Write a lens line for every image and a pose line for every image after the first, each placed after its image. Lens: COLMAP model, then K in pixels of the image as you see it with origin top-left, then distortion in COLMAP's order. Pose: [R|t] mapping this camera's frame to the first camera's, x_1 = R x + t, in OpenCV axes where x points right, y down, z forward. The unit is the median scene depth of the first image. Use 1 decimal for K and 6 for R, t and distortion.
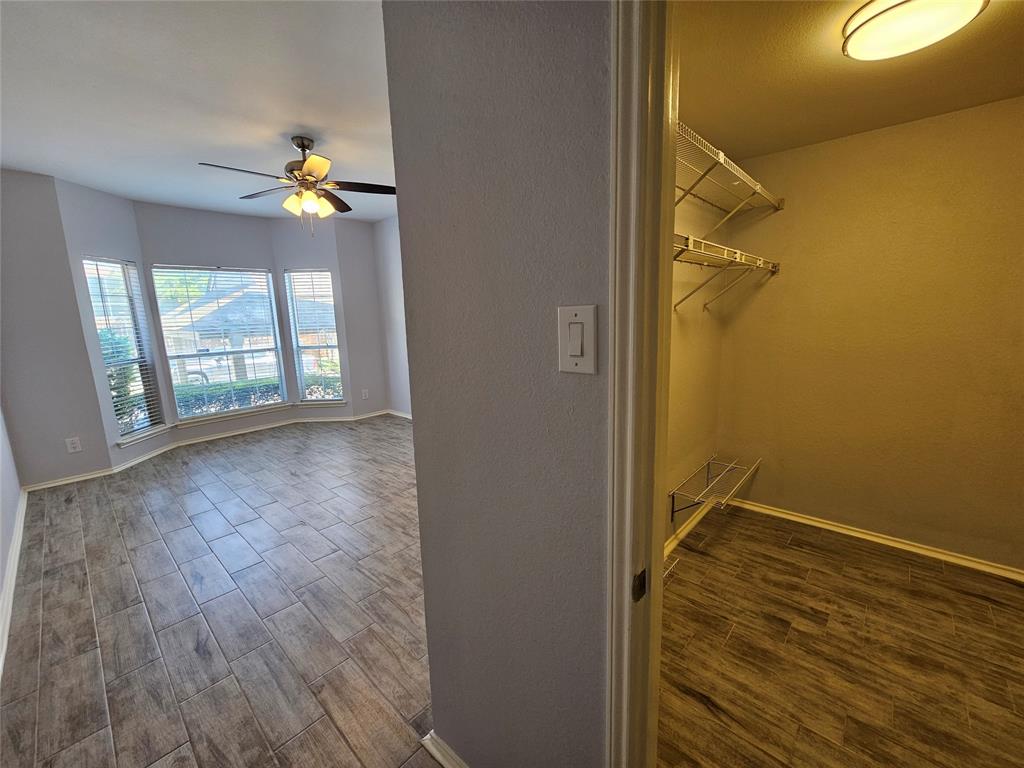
lens RADIAL K [[418.0, 0, 517.6], [0, 418.0, 381.5], [0, 0, 1]] dist [-0.002008, 0.001090]
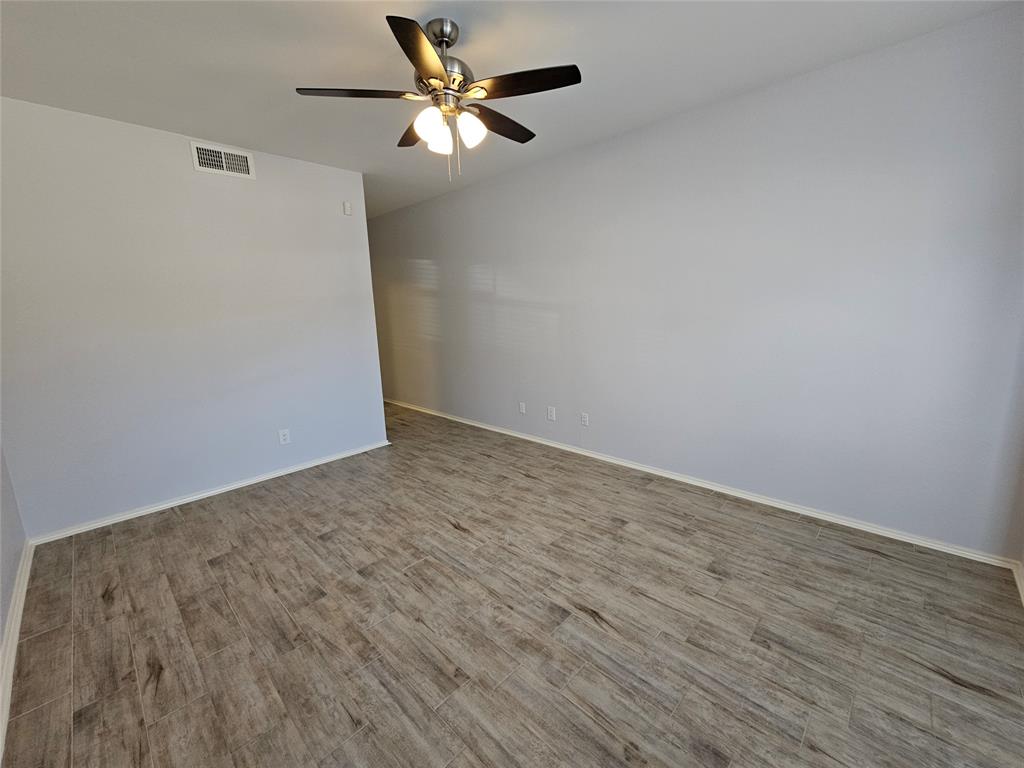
lens RADIAL K [[418.0, 0, 517.6], [0, 418.0, 381.5], [0, 0, 1]] dist [-0.002008, 0.001090]
pose [[-0.998094, 0.051228, 0.034421, -0.556617], [0.059939, 0.937508, 0.342762, -0.249003], [-0.014711, 0.344172, -0.938791, 1.602352]]
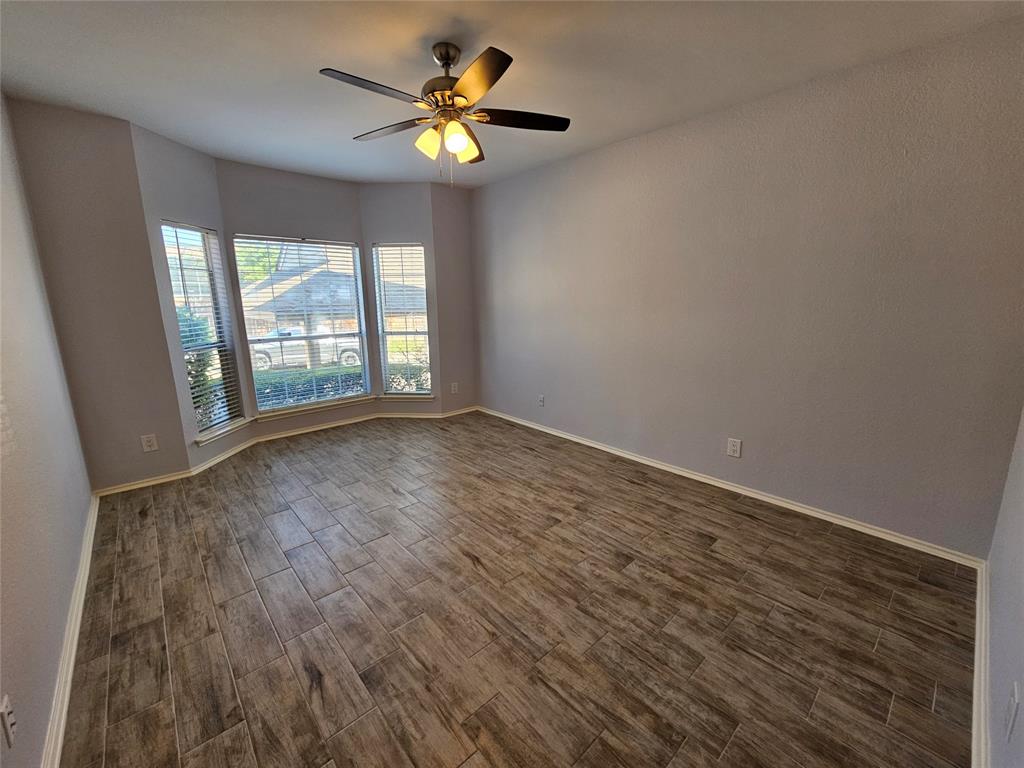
lens RADIAL K [[416.7, 0, 518.5], [0, 416.7, 379.4], [0, 0, 1]] dist [-0.000005, 0.000191]
pose [[0.995339, 0.037021, -0.089052, -0.273498], [-0.034496, 0.998963, 0.029729, -0.034031], [0.090060, -0.026518, 0.995583, 0.253392]]
